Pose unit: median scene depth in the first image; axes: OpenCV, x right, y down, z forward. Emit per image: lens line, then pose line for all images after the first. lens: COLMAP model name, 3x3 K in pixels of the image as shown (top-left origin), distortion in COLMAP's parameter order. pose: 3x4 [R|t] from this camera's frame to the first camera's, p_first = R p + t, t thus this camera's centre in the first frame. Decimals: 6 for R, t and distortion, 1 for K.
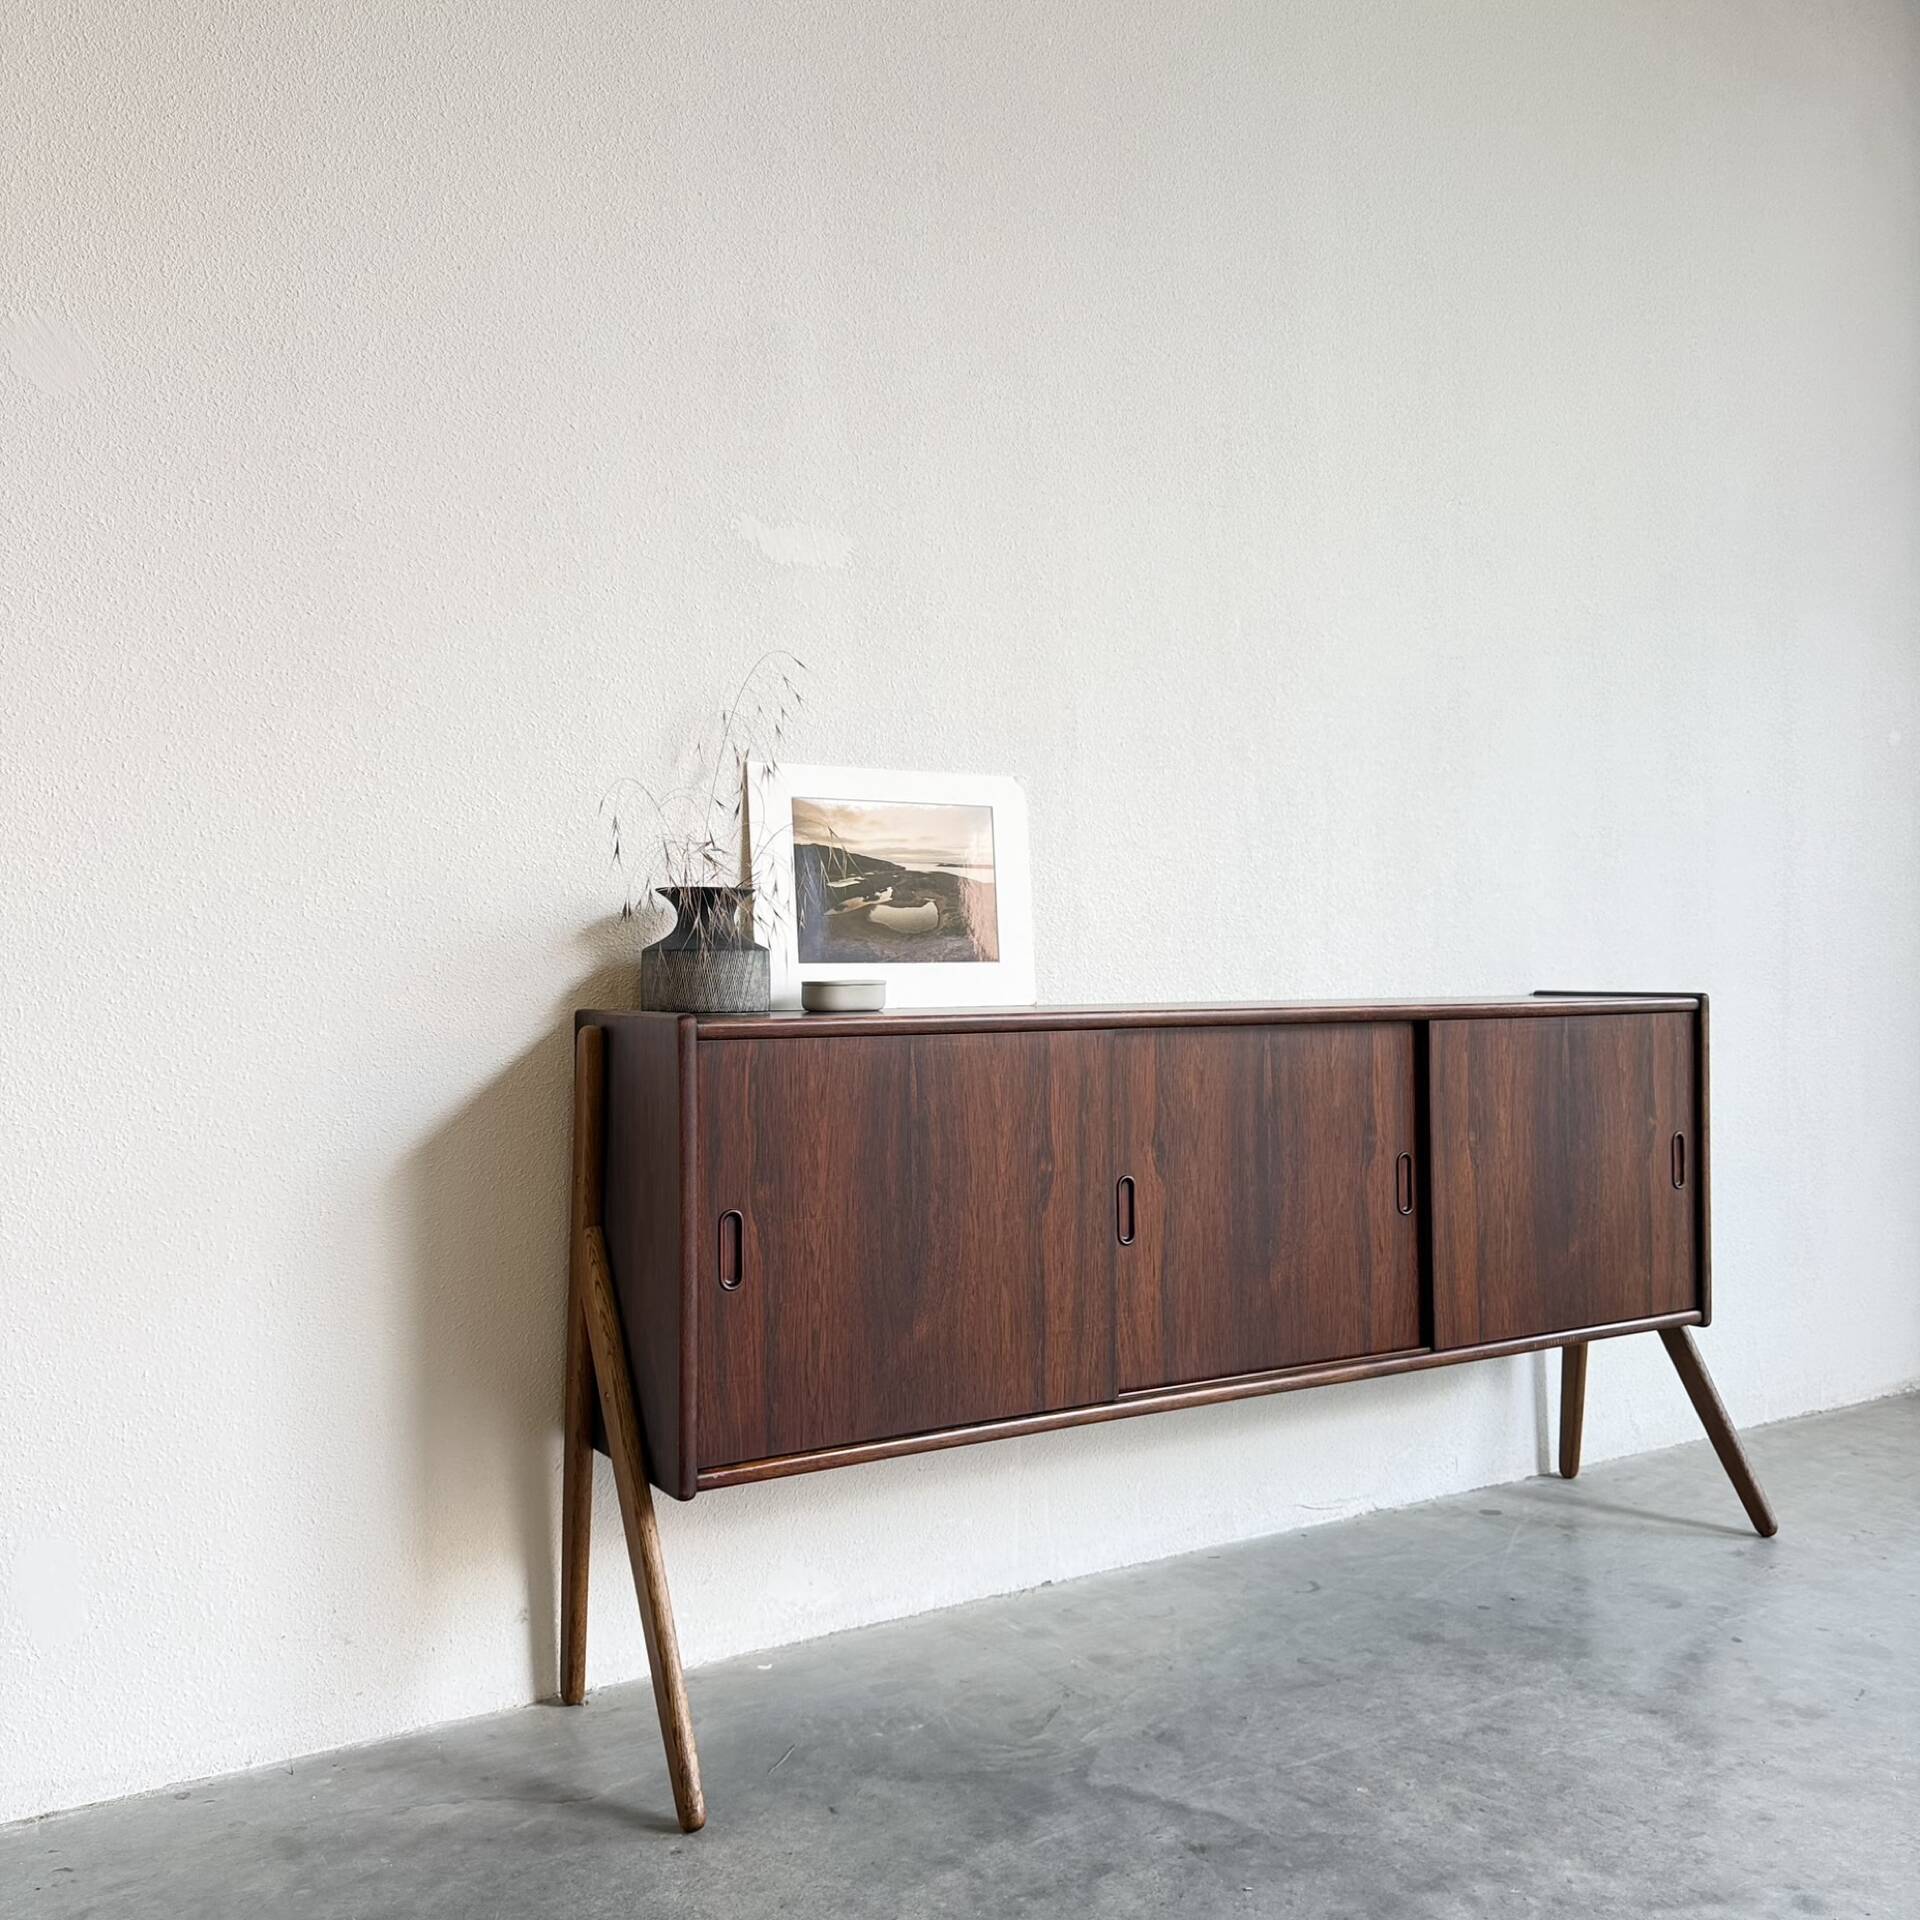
lens RADIAL K [[1788.2, 0, 957.6], [0, 1788.2, 966.1], [0, 0, 1]] dist [0.170601, -0.345664]
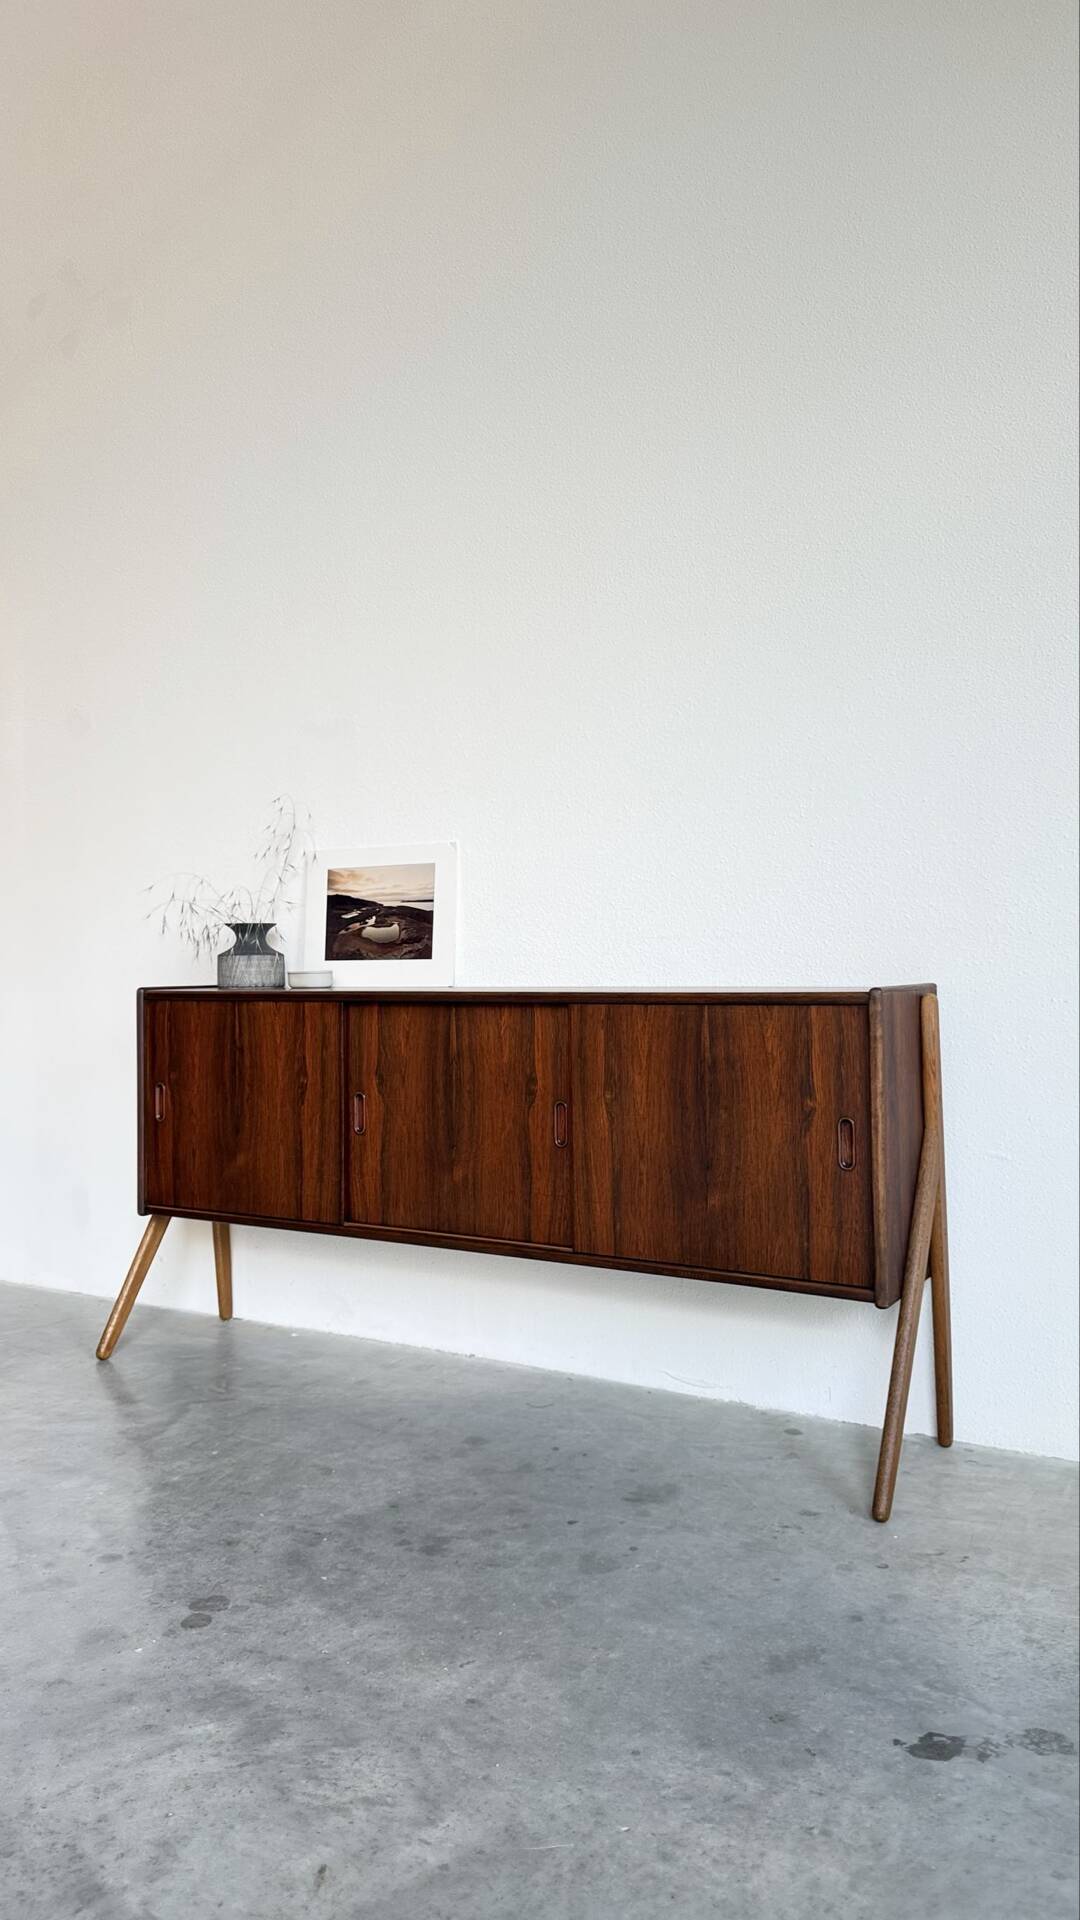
lens RADIAL K [[1339.0, 0, 538.5], [0, 1339.0, 960.1], [0, 0, 1]] dist [0.171864, -0.362085]
pose [[0.454900, 0.001864, -0.890540, 1.285976], [0.008977, 0.999937, 0.006679, -0.010149], [0.890497, -0.011033, 0.454855, 0.602785]]
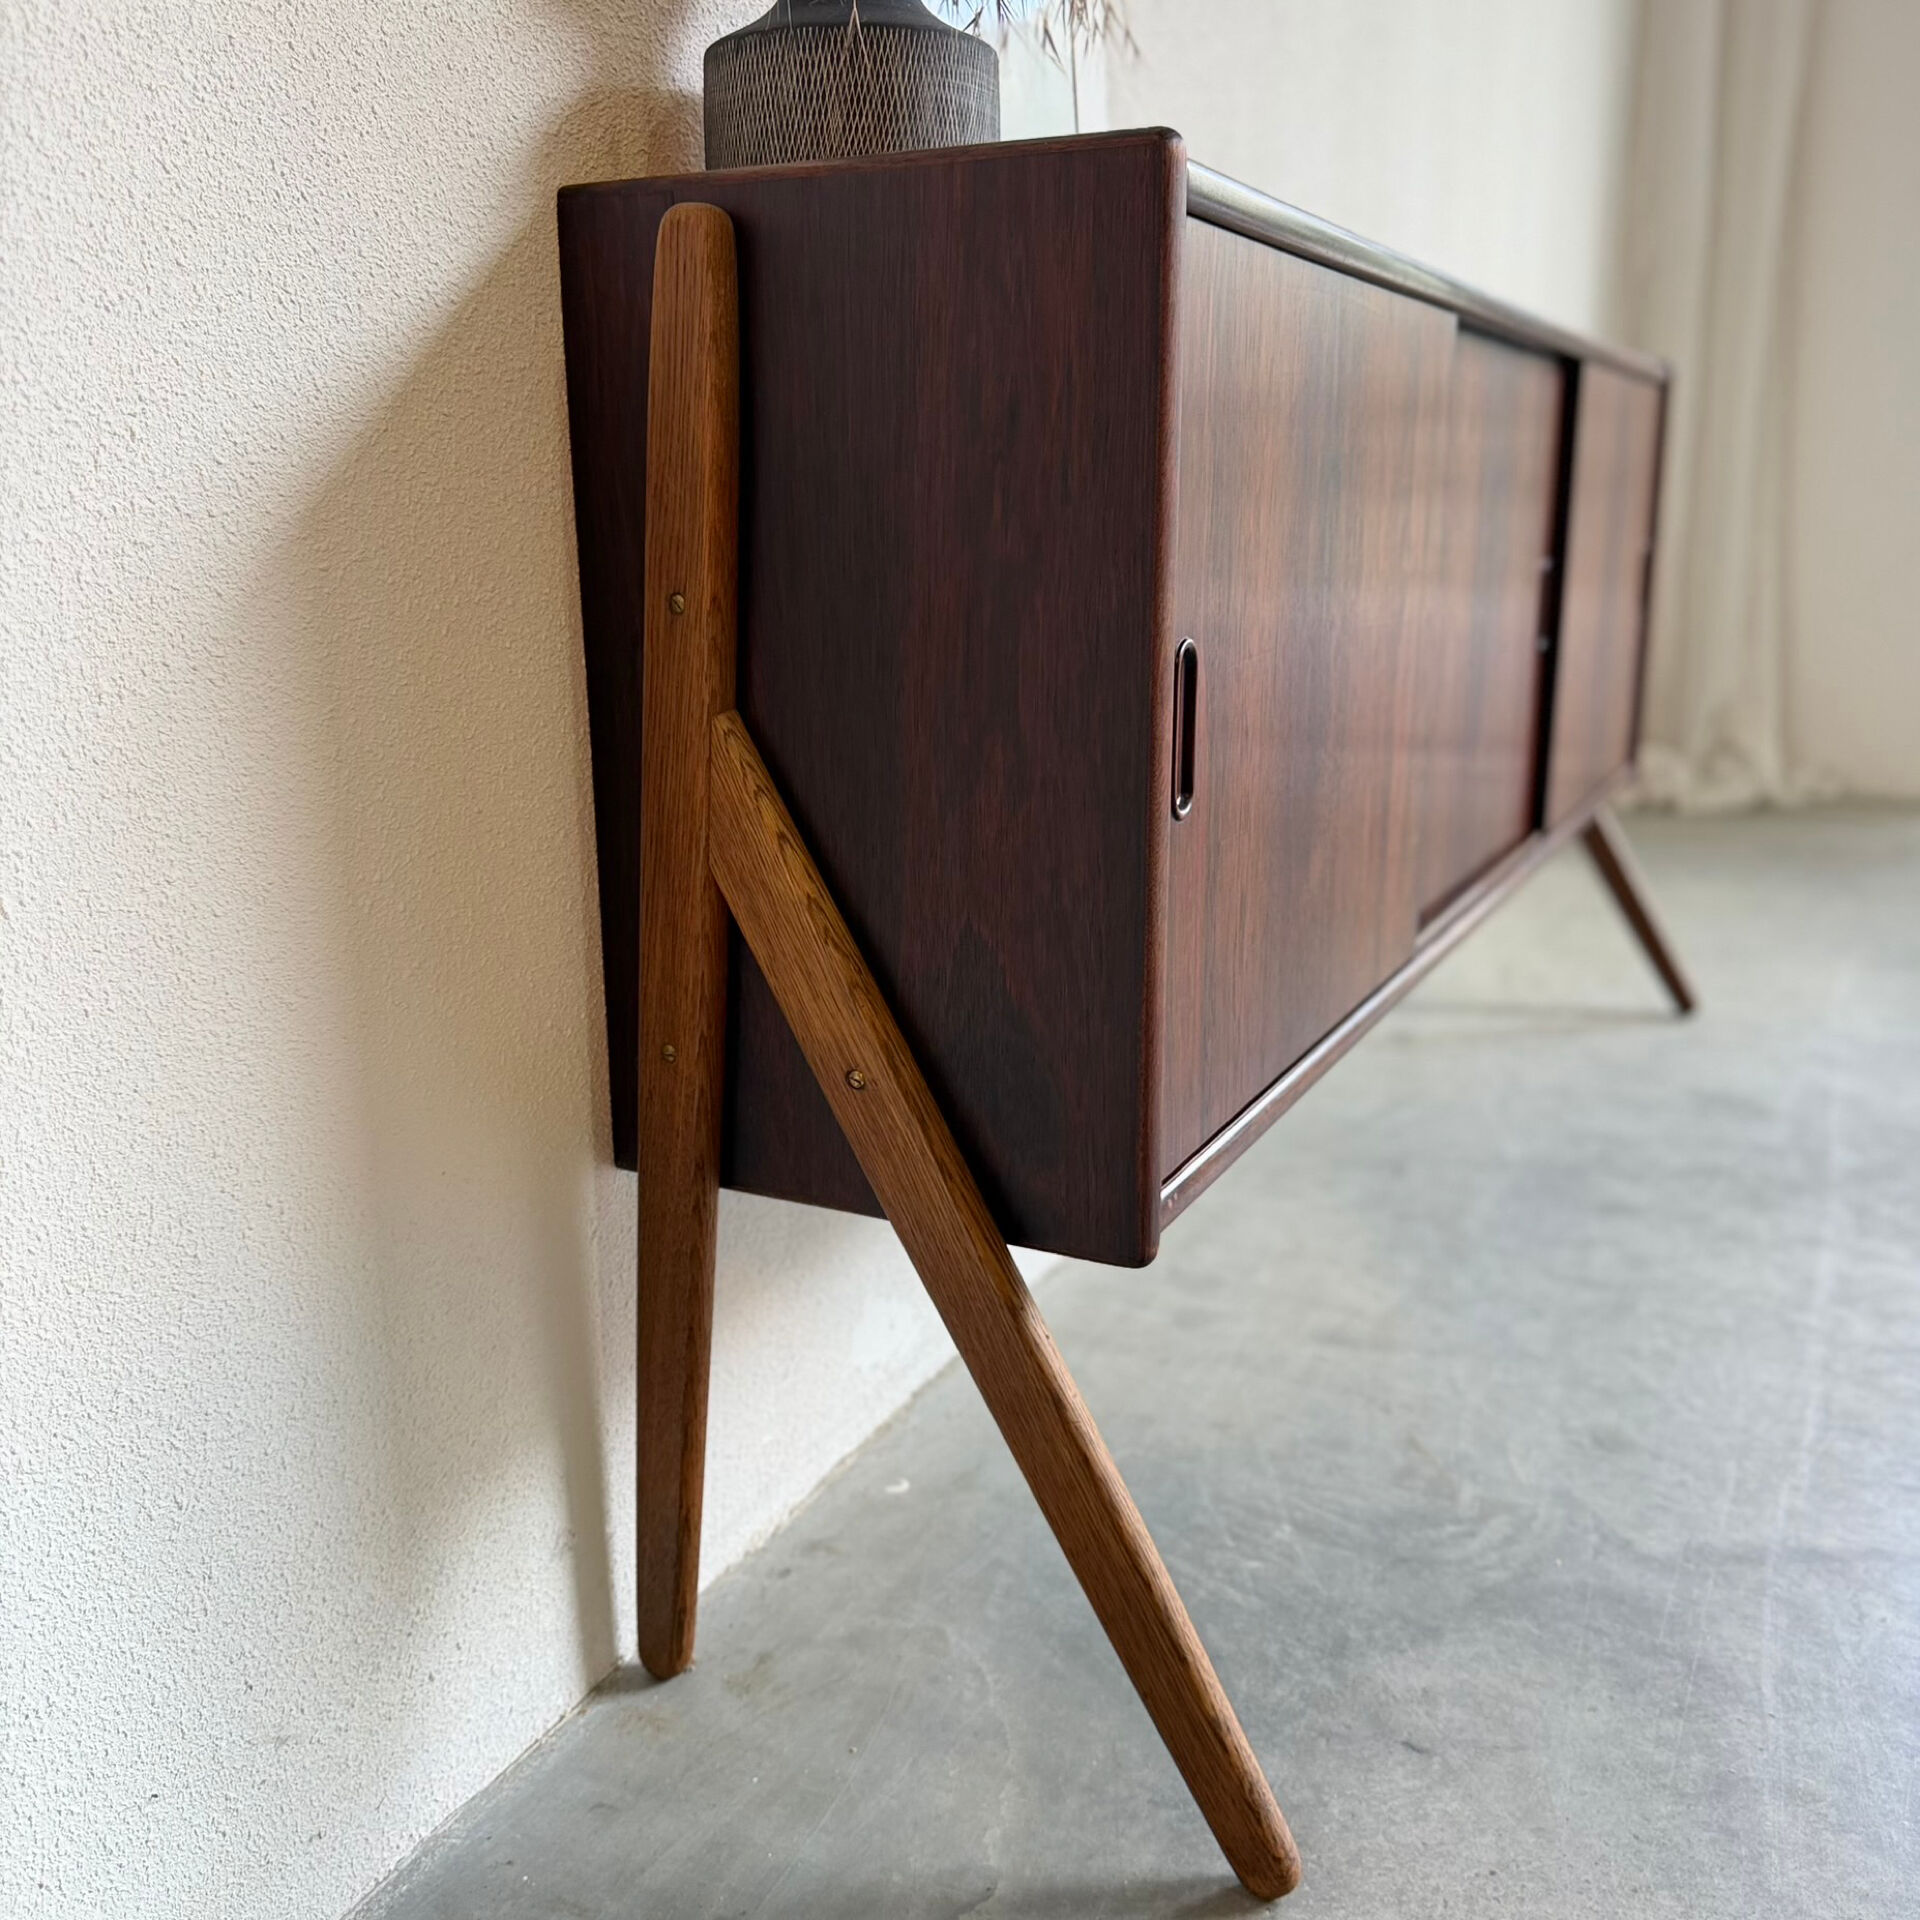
lens RADIAL K [[1788.2, 0, 957.6], [0, 1788.2, 966.1], [0, 0, 1]] dist [0.170601, -0.345664]
pose [[0.856824, -0.128504, 0.499339, -0.355740], [0.000424, 0.968620, 0.248544, 0.091838], [-0.515609, -0.212747, 0.829992, 0.573147]]
